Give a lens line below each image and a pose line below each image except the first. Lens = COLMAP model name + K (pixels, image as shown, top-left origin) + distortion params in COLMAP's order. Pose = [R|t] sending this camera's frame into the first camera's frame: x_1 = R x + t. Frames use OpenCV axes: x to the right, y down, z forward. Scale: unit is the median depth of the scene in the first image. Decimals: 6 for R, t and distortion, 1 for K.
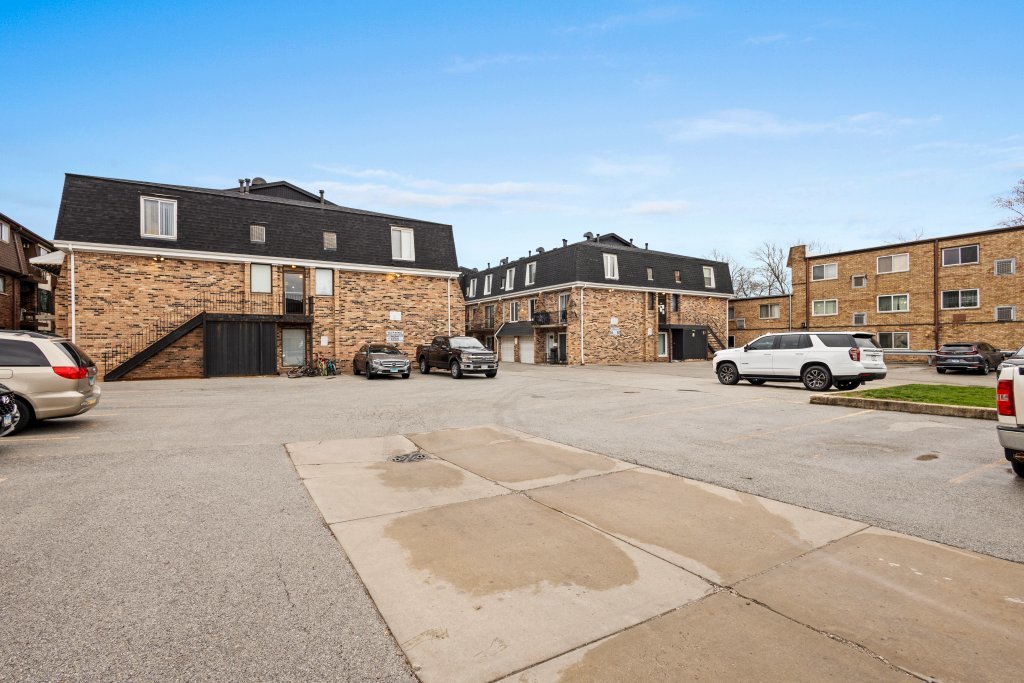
lens RADIAL K [[470.7, 0, 509.1], [0, 470.7, 345.2], [0, 0, 1]] dist [0.003836, -0.000226]
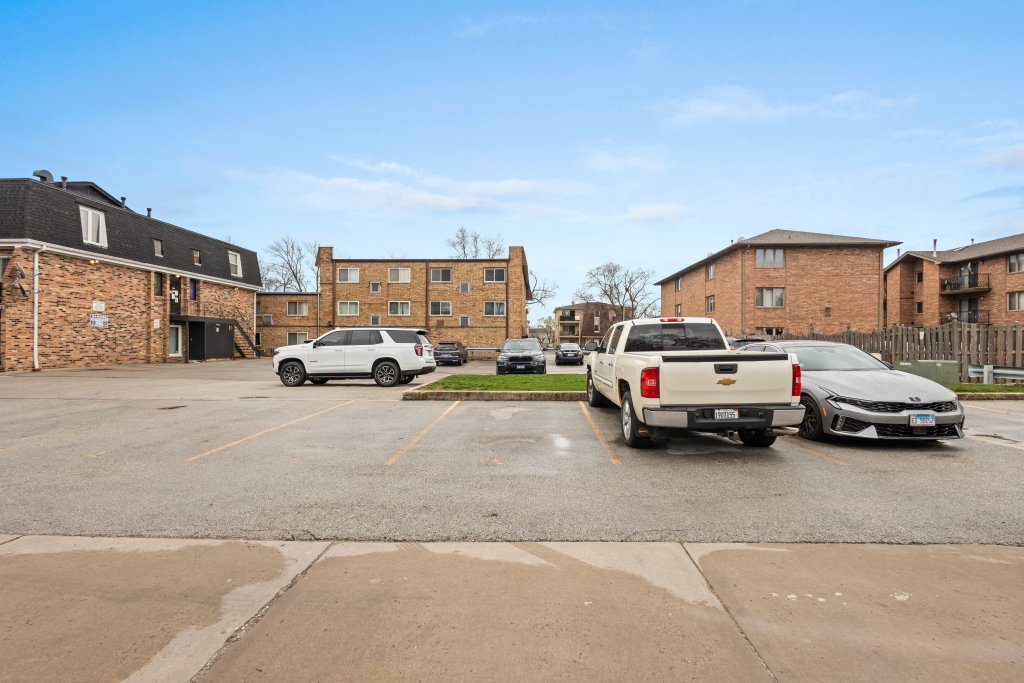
lens RADIAL K [[470.7, 0, 509.1], [0, 470.7, 345.2], [0, 0, 1]] dist [0.003836, -0.000226]
pose [[0.562522, 0.003865, 0.826773, -0.014276], [-0.005752, 0.999983, -0.000761, 0.003726], [-0.826762, -0.004327, 0.562535, 0.102257]]
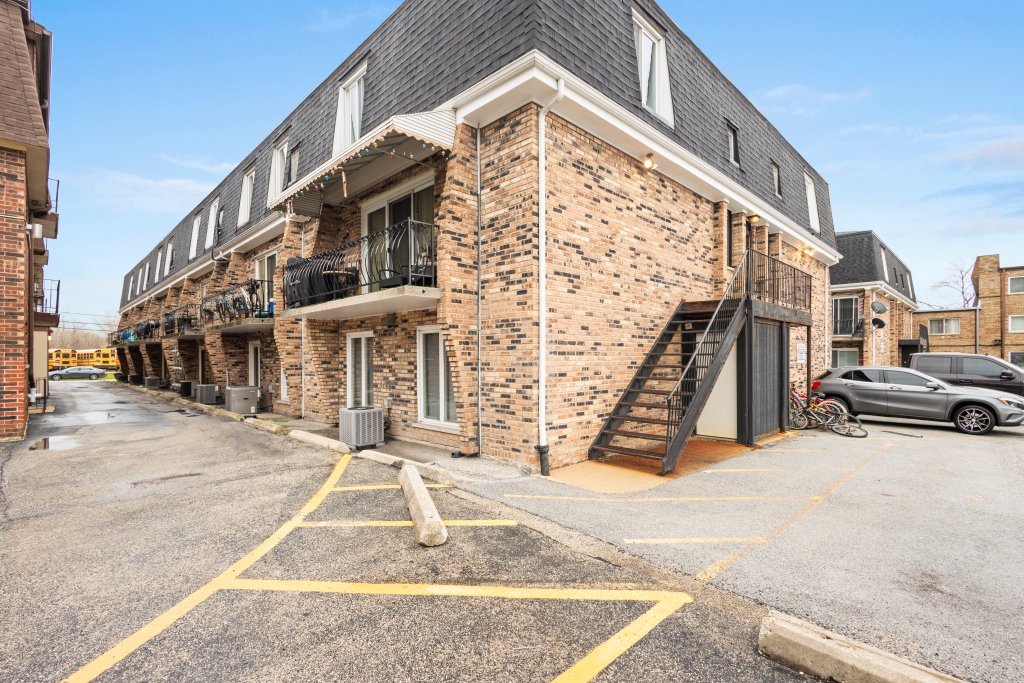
lens RADIAL K [[470.7, 0, 509.1], [0, 470.7, 345.2], [0, 0, 1]] dist [0.003836, -0.000226]
pose [[0.976233, 0.010892, 0.216449, -0.561273], [-0.004353, 0.999520, -0.030665, -0.005804], [-0.216679, 0.028994, 0.975812, 0.366661]]
